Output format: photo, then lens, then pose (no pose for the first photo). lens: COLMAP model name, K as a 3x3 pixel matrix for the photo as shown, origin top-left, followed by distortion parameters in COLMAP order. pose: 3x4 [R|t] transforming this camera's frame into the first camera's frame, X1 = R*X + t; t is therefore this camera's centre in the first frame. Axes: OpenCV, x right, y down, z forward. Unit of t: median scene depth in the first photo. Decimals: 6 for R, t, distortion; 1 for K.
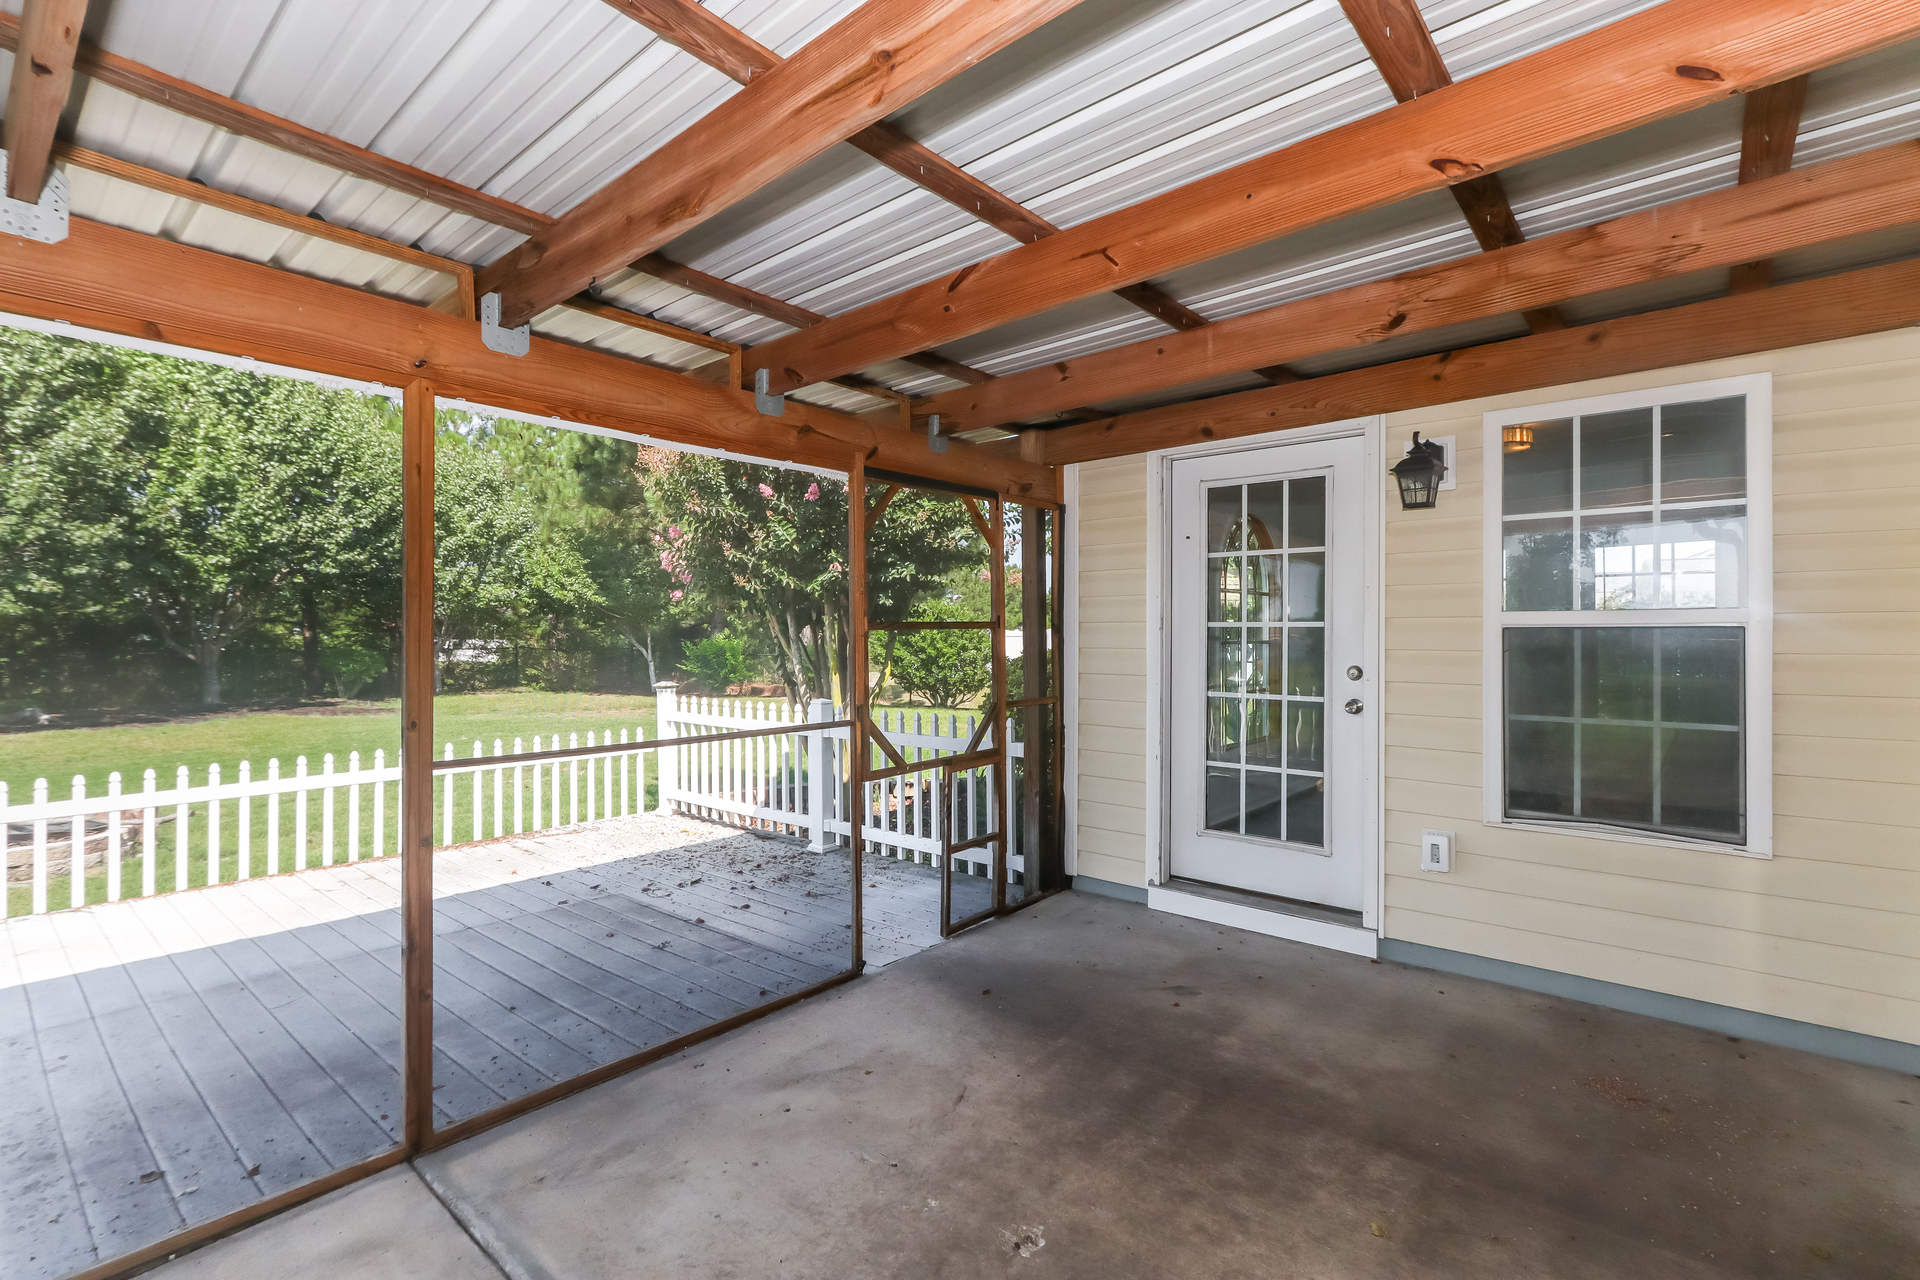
lens RADIAL K [[881.2, 0, 959.5], [0, 881.2, 634.2], [0, 0, 1]] dist [-0.007899, 0.001995]
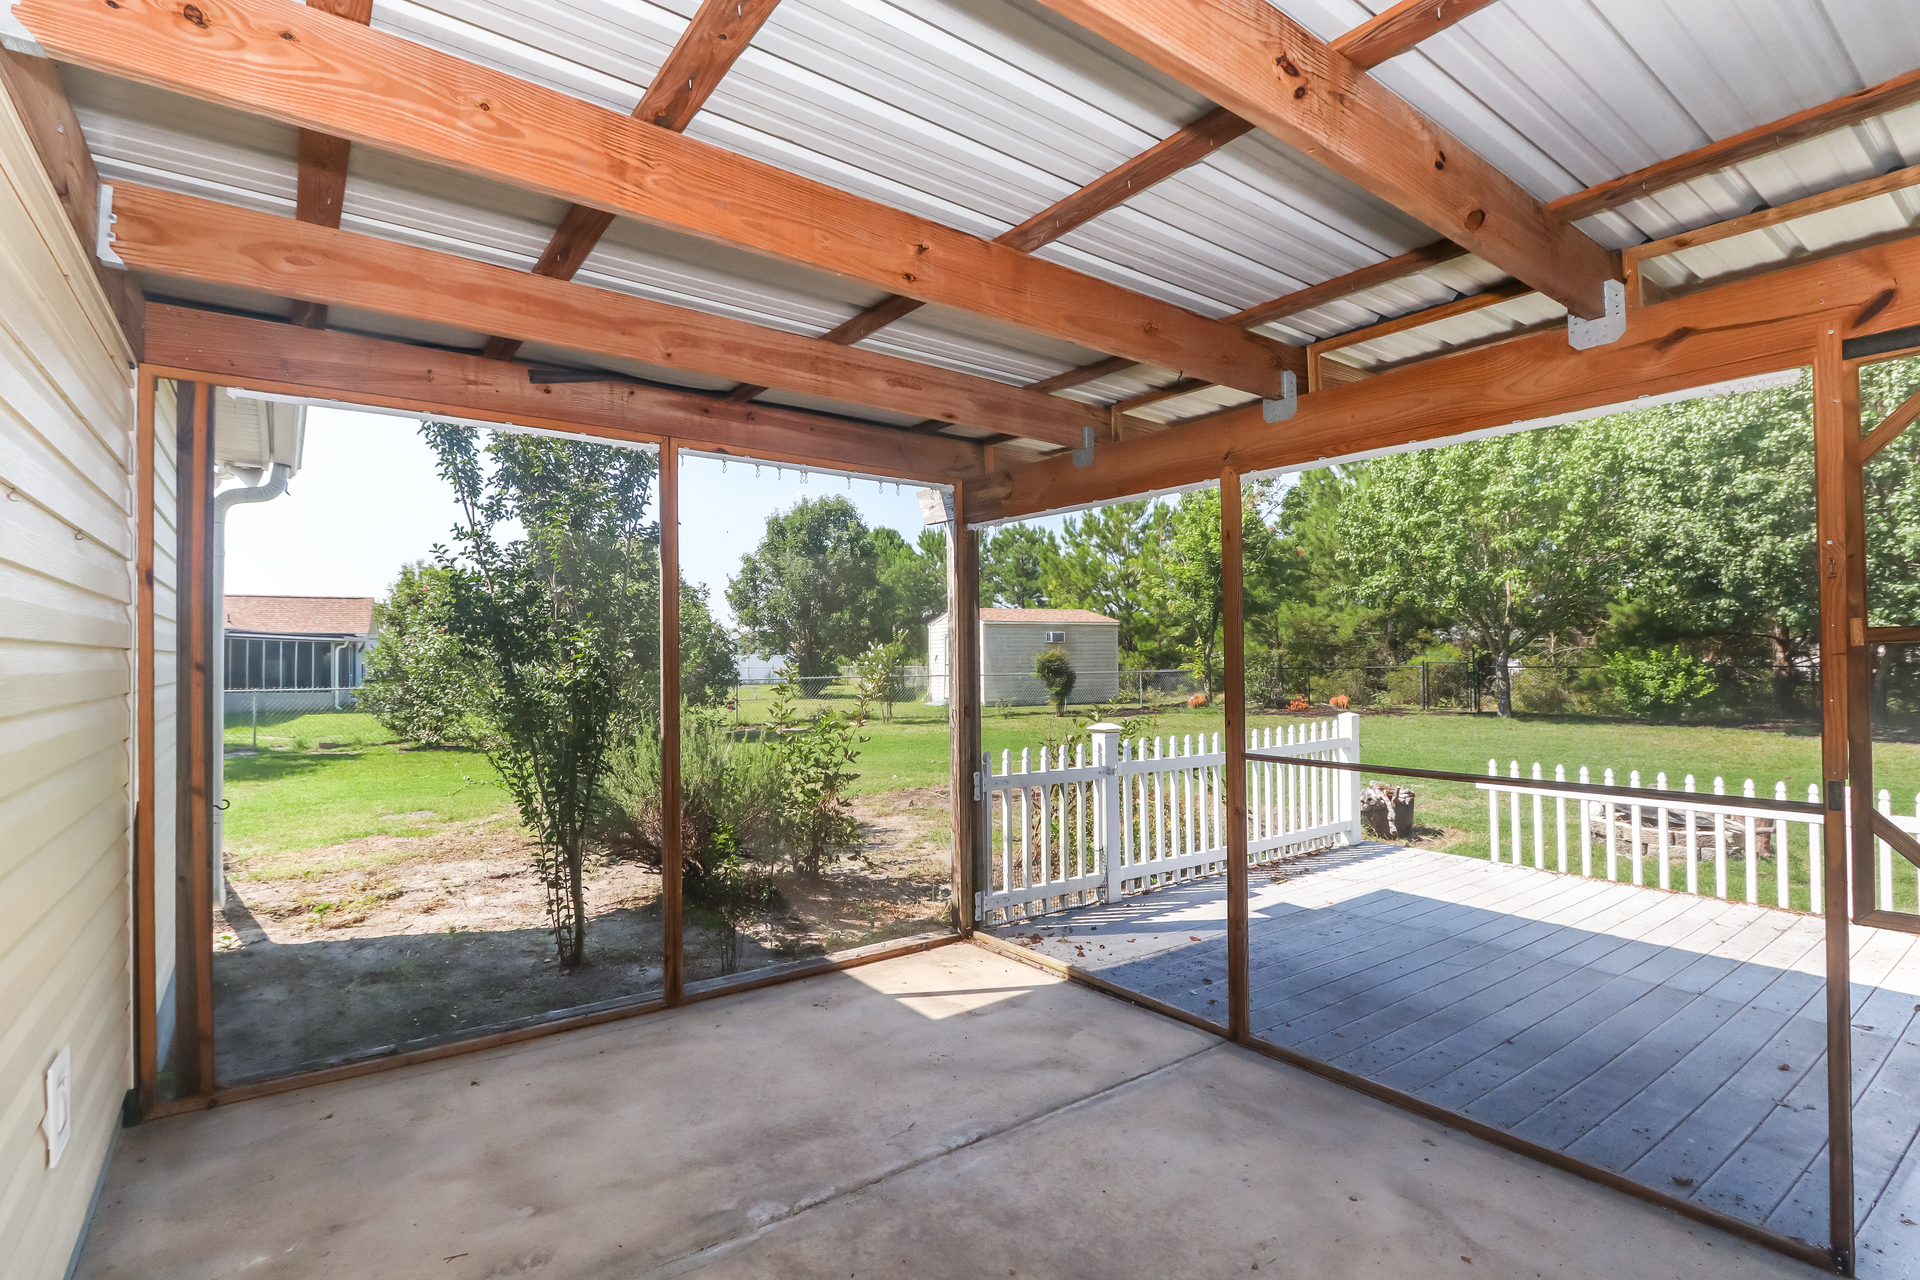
lens RADIAL K [[881.2, 0, 902.2], [0, 881.2, 652.8], [0, 0, 1]] dist [-0.007899, 0.001995]
pose [[-0.242843, 0.002578, -0.970062, 0.558476], [0.013664, 0.999906, -0.000764, -0.006719], [0.969969, -0.013441, -0.242855, 0.574301]]
